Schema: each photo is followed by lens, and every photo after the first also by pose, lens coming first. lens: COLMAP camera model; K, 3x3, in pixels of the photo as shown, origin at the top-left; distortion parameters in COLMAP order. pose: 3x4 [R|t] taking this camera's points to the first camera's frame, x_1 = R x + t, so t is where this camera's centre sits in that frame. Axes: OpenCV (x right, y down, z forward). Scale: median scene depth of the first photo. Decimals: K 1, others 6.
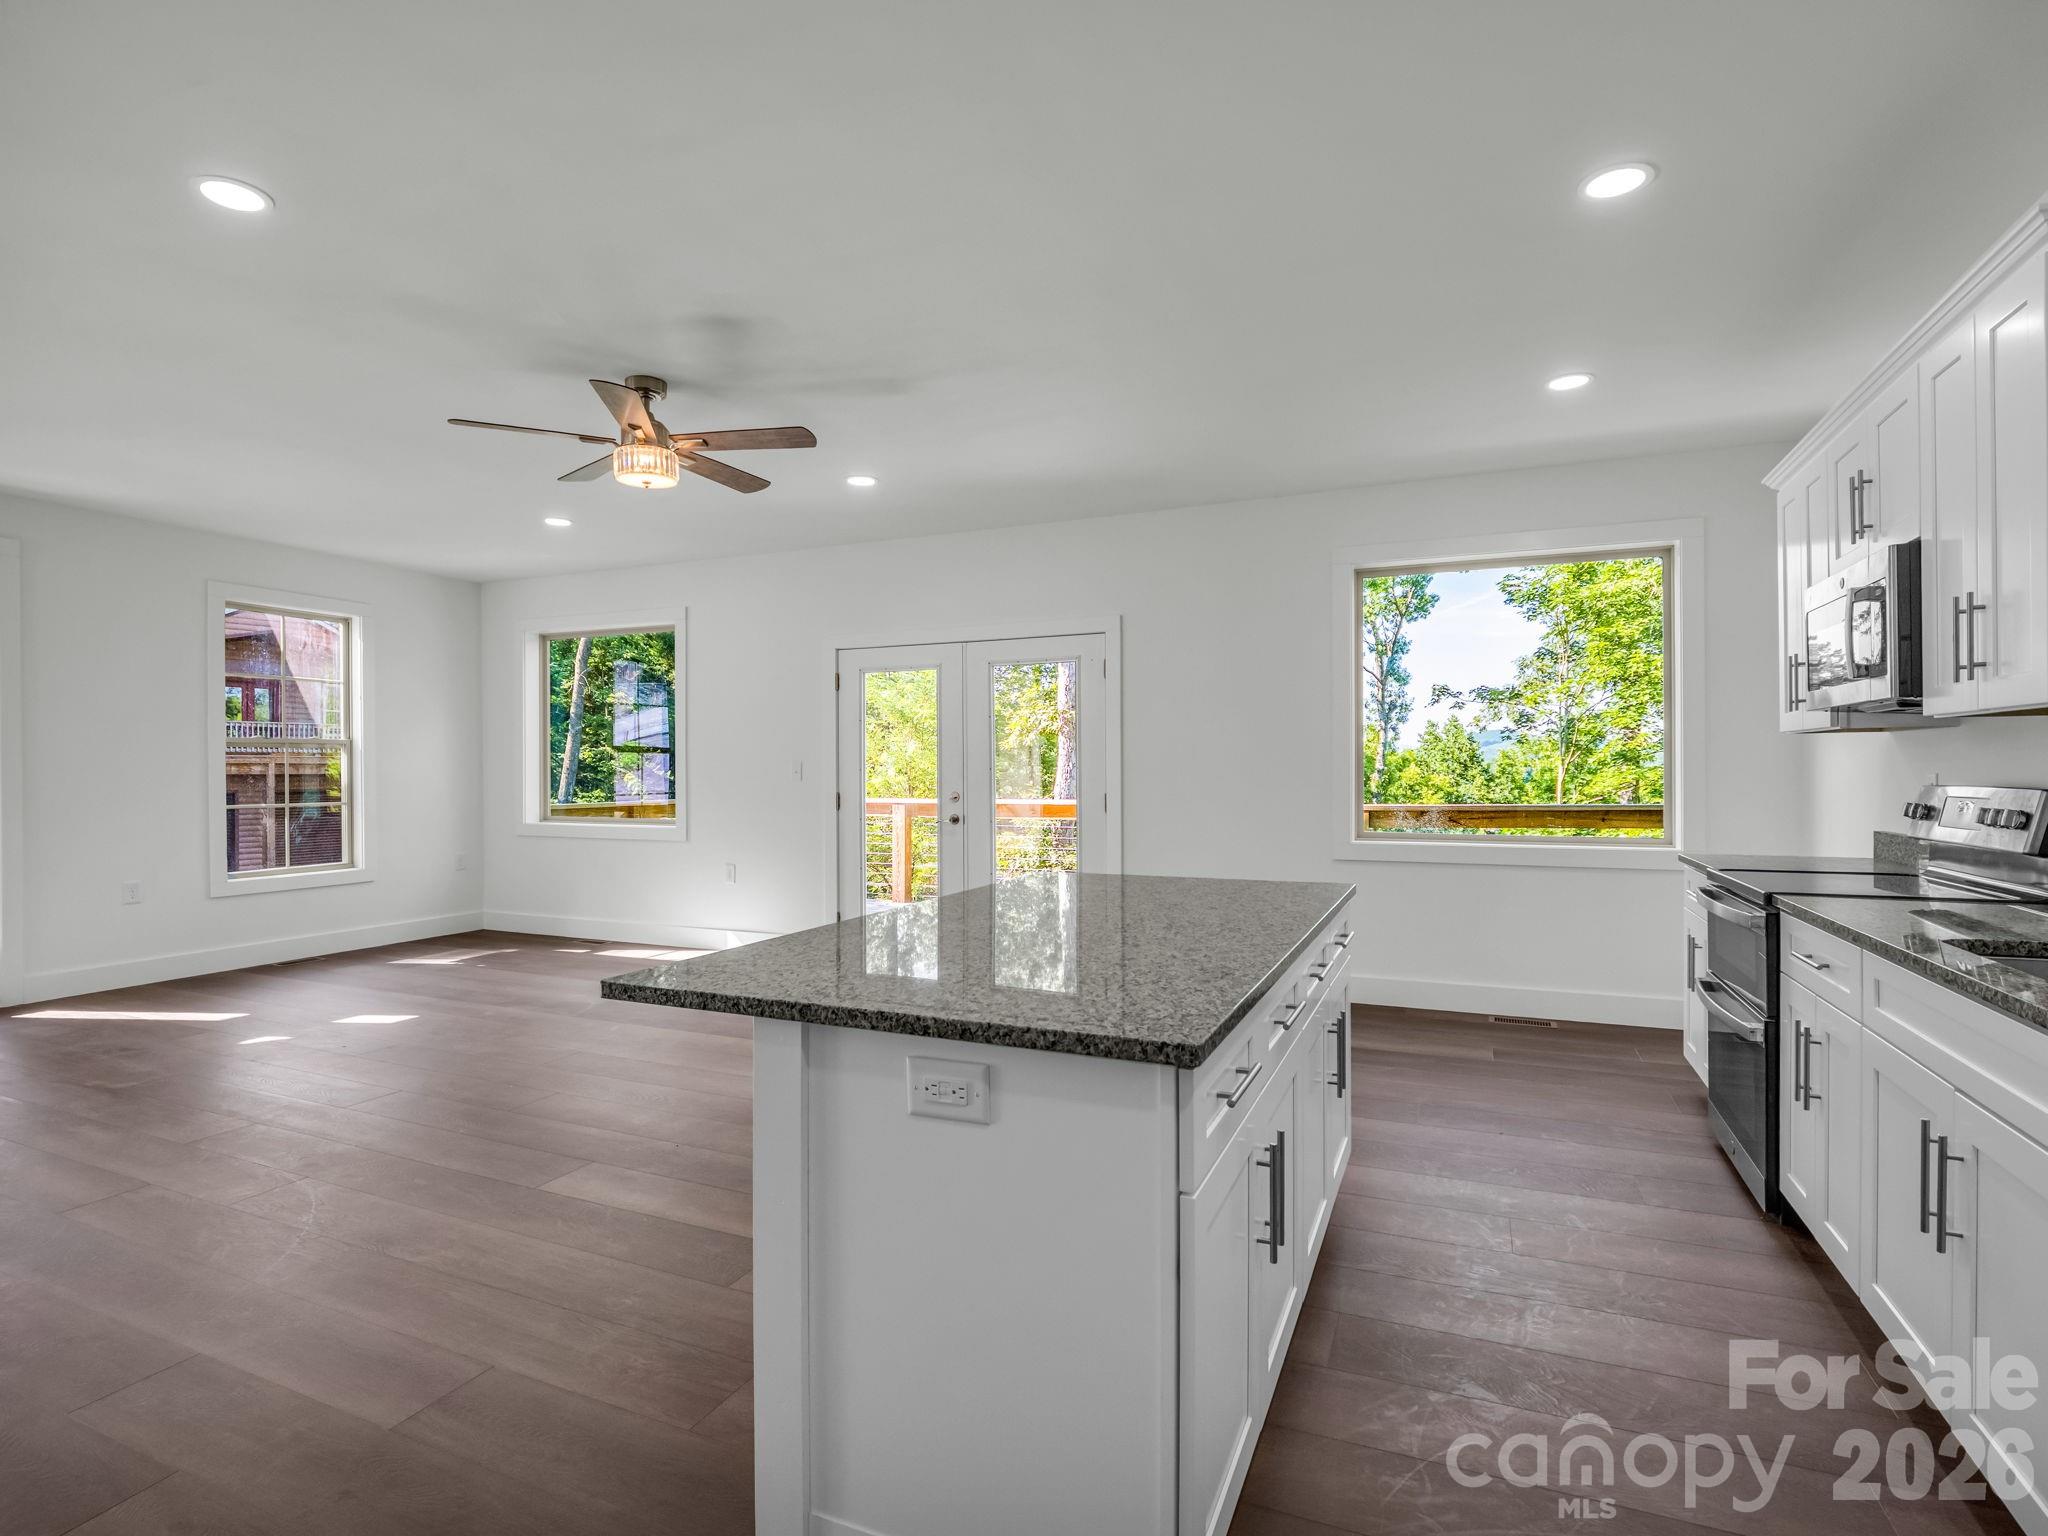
lens RADIAL K [[1017.8, 0, 1010.9], [0, 1017.8, 759.4], [0, 0, 1]] dist [-0.001153, 0.000160]
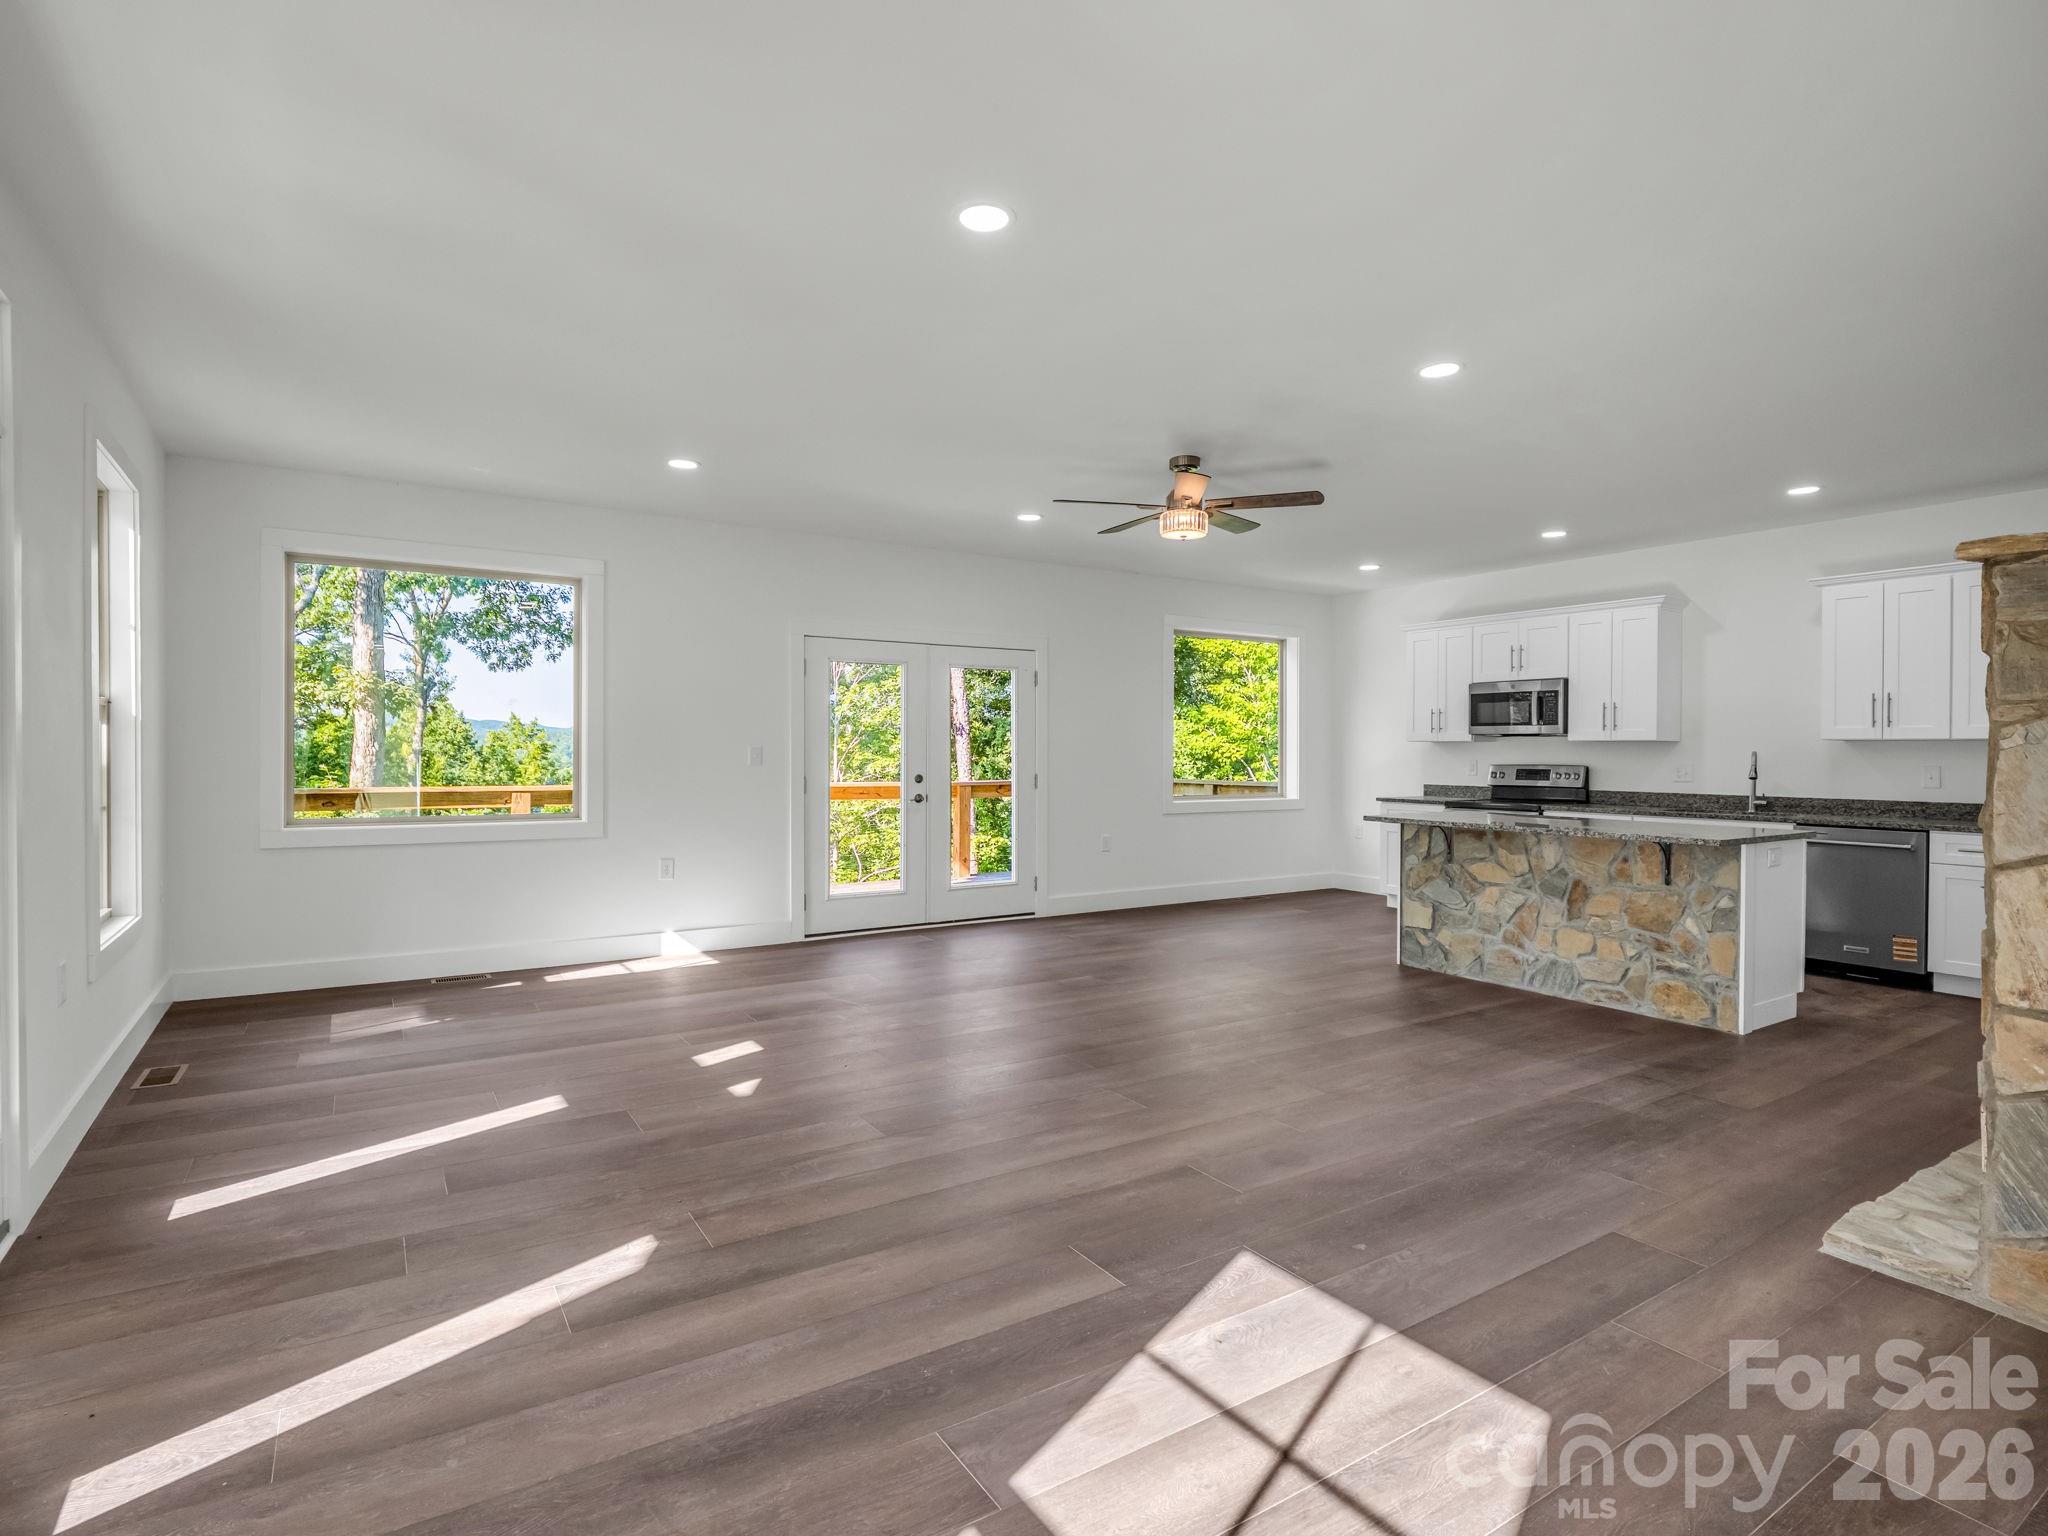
lens RADIAL K [[1017.8, 0, 1010.9], [0, 1017.8, 759.4], [0, 0, 1]] dist [-0.001153, 0.000160]
pose [[0.547794, 0.001147, 0.836612, -0.118664], [-0.016364, 0.999822, 0.009345, 0.000332], [-0.836453, -0.018810, 0.547715, 0.035517]]
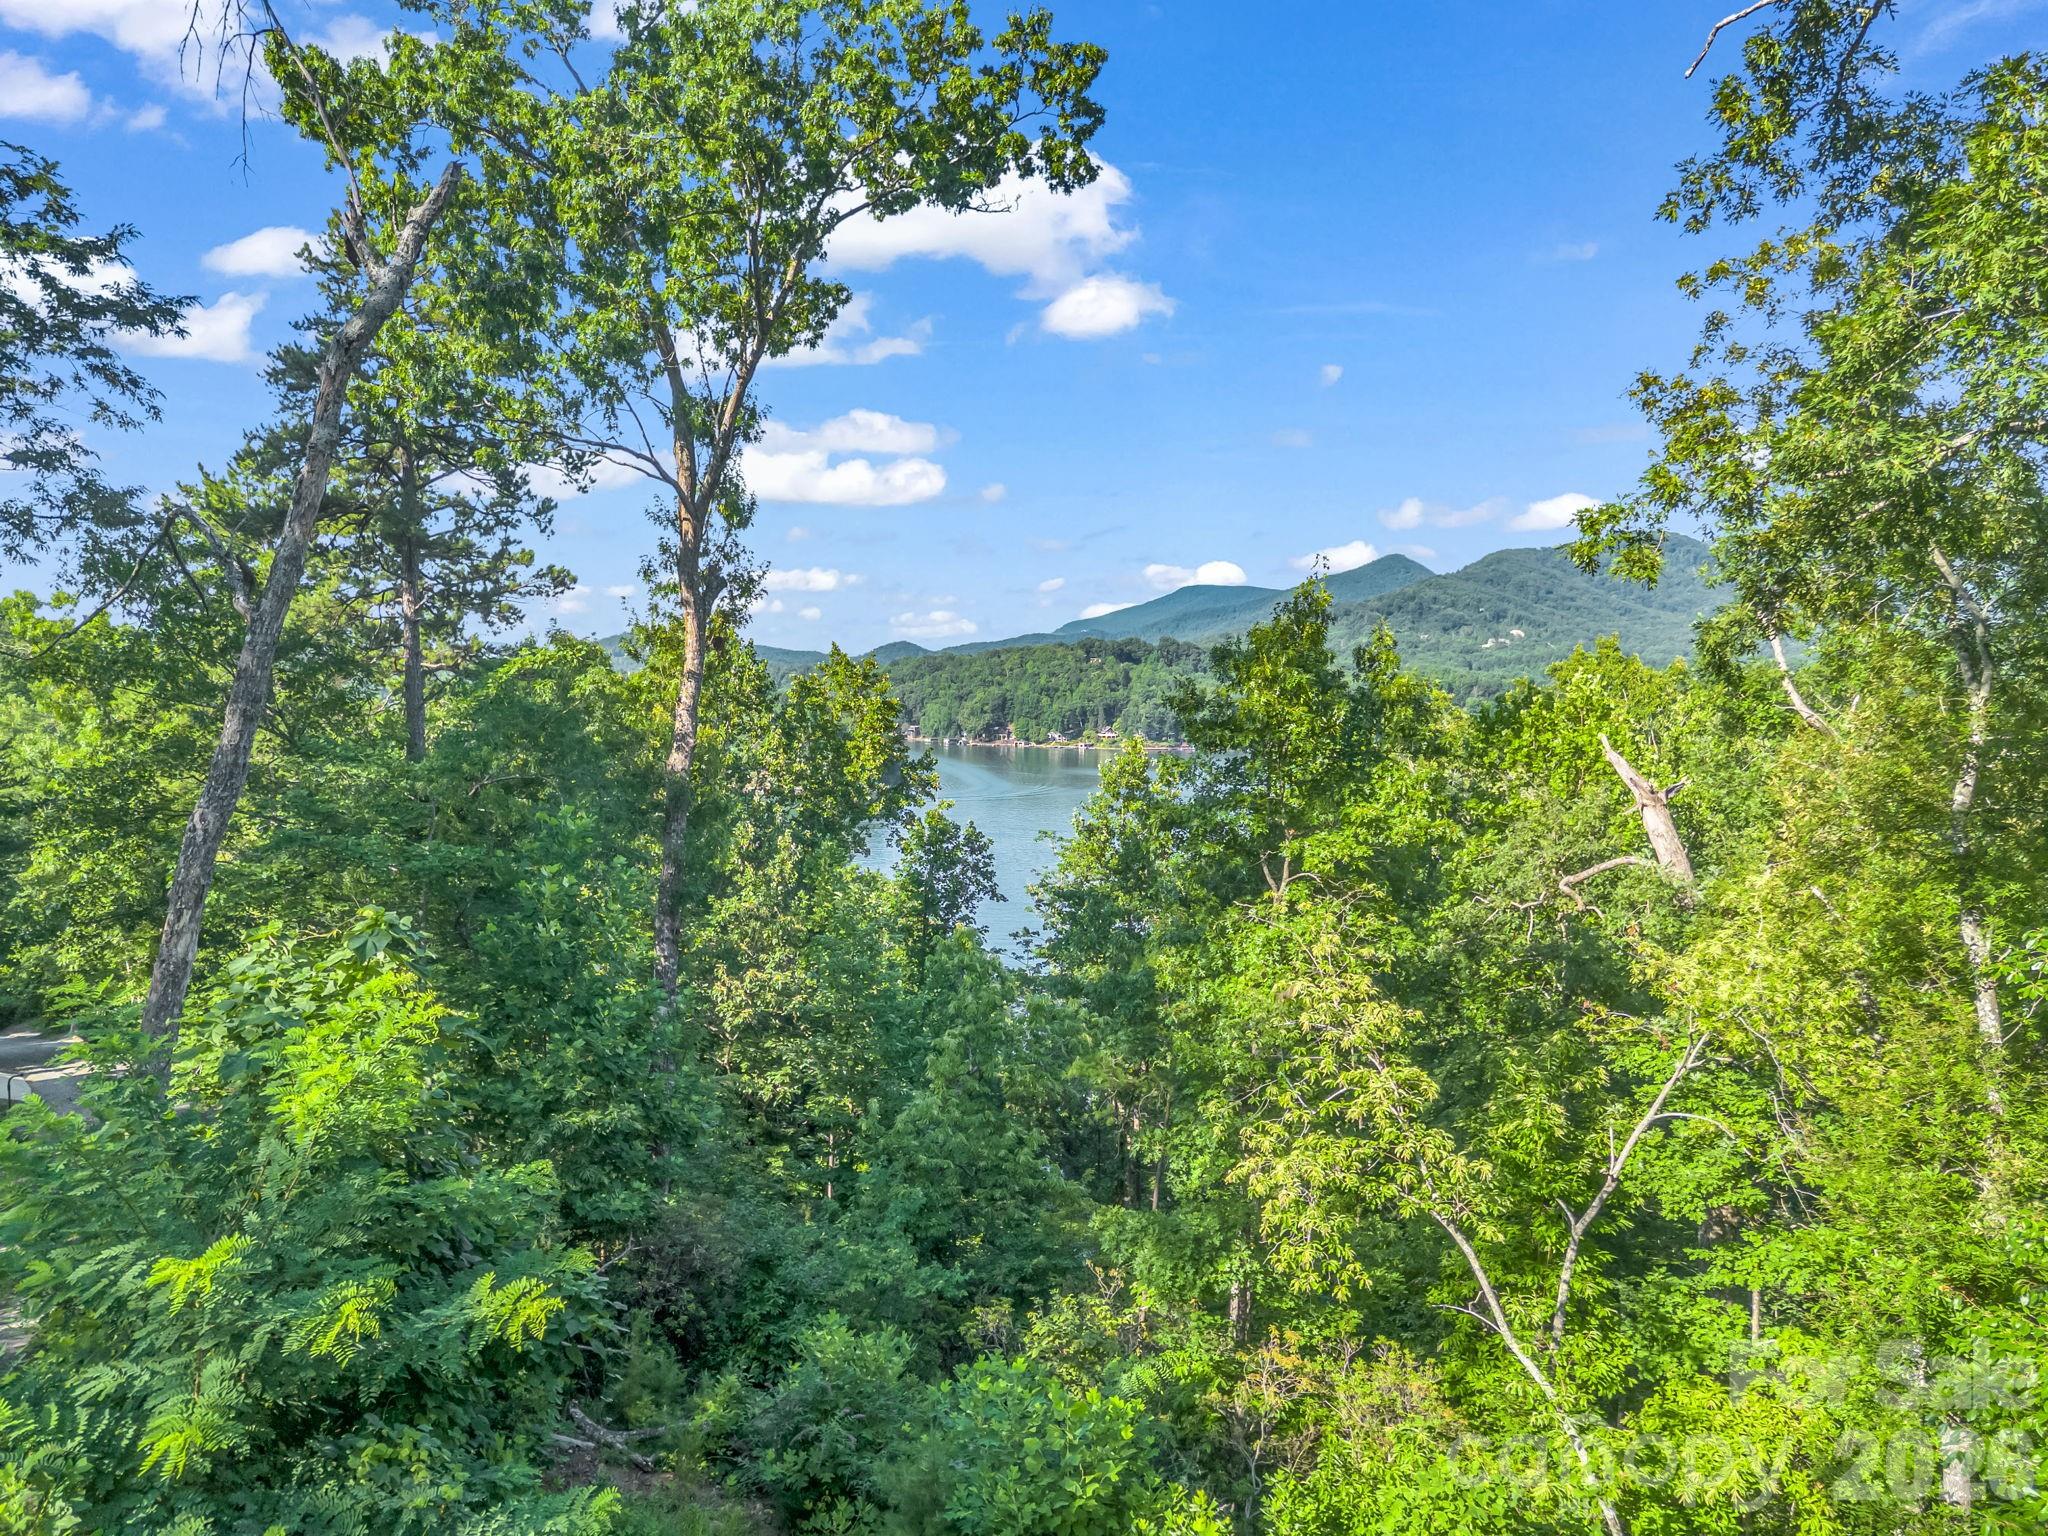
lens RADIAL K [[1436.2, 0, 1079.1], [0, 1436.2, 752.8], [0, 0, 1]] dist [-0.001806, 0.000075]
pose [[0.738310, -0.019136, 0.674190, 0.111757], [-0.020611, 0.998490, 0.050913, -0.018049], [-0.674147, -0.051486, 0.736801, 0.508504]]
